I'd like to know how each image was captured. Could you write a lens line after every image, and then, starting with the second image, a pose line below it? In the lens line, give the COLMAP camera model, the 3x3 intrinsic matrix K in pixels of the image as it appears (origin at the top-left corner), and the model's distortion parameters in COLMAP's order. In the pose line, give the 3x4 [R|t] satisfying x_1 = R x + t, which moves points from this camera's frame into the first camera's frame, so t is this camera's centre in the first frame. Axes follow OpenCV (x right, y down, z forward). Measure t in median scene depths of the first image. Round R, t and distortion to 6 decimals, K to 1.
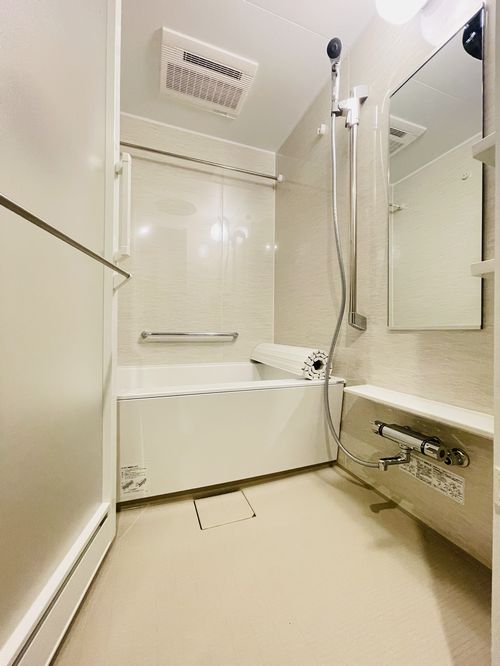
lens RADIAL K [[268.0, 0, 250.9], [0, 268.0, 332.4], [0, 0, 1]] dist [-0.001132, -0.000160]
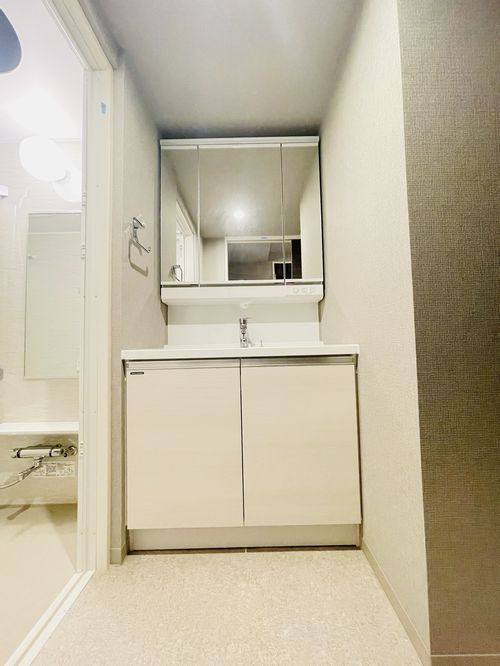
lens RADIAL K [[268.0, 0, 250.6], [0, 268.0, 333.3], [0, 0, 1]] dist [-0.001132, -0.000160]
pose [[0.345742, 0.033118, 0.937745, -0.444880], [0.023240, 0.998768, -0.043842, -0.180659], [-0.938042, 0.036951, 0.344547, -0.663689]]
